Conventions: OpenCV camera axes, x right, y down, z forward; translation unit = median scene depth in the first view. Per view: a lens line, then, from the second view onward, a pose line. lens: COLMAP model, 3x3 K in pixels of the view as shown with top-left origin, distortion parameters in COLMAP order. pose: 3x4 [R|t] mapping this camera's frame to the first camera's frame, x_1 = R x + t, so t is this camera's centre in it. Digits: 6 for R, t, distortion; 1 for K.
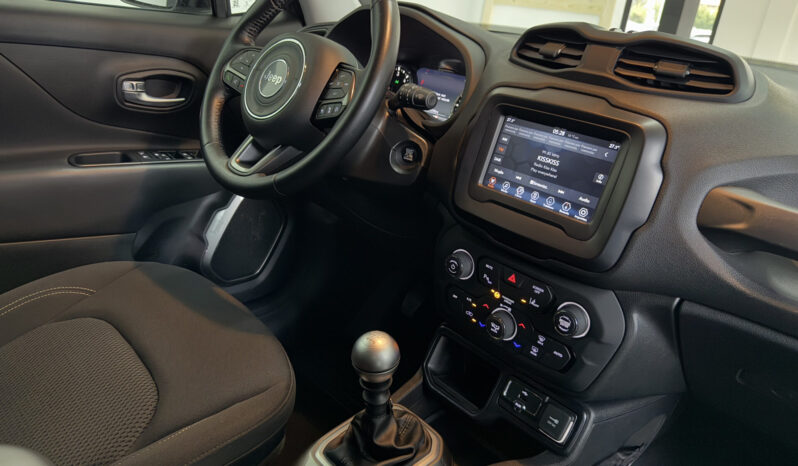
lens RADIAL K [[550.6, 0, 399.0], [0, 550.6, 233.0], [0, 0, 1]] dist [0.062929, -0.072610]
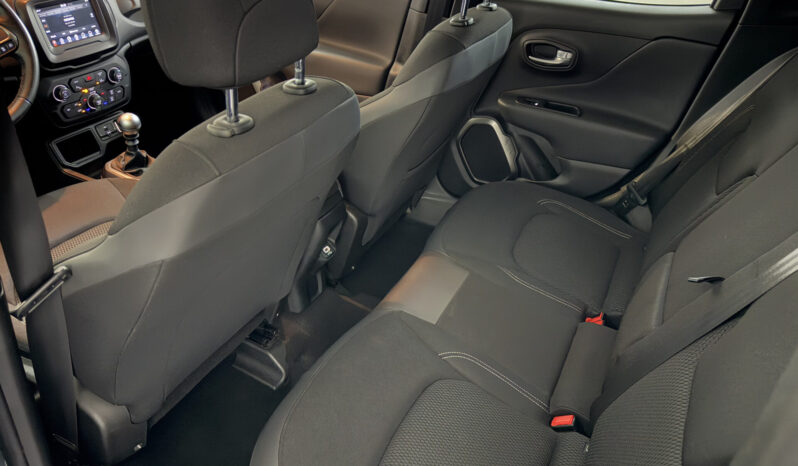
lens RADIAL K [[550.6, 0, 399.0], [0, 550.6, 233.0], [0, 0, 1]] dist [0.062929, -0.072610]
pose [[-0.298157, -0.664233, 0.685490, -2.119920], [0.257688, 0.635475, 0.727852, -0.832764], [-0.919075, 0.393656, -0.018306, 0.161567]]
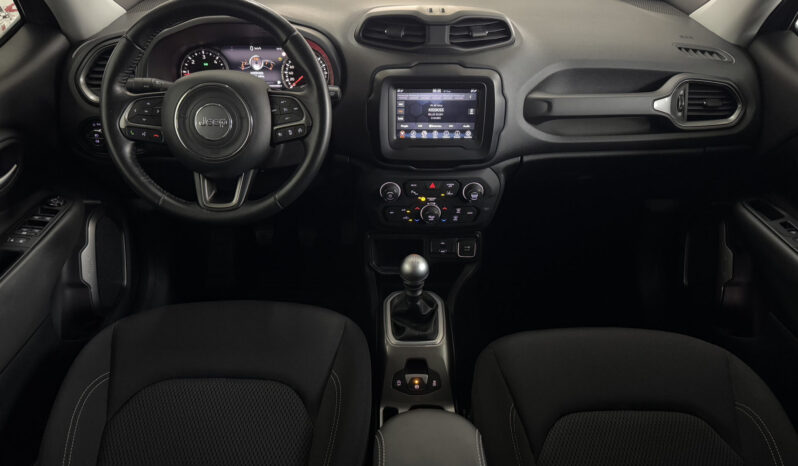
lens RADIAL K [[550.6, 0, 399.0], [0, 550.6, 233.0], [0, 0, 1]] dist [0.062929, -0.072610]
pose [[0.685098, -0.502536, 0.527350, -0.786713], [0.336542, 0.860396, 0.382698, -0.451445], [-0.646049, -0.084710, 0.758580, -0.160255]]
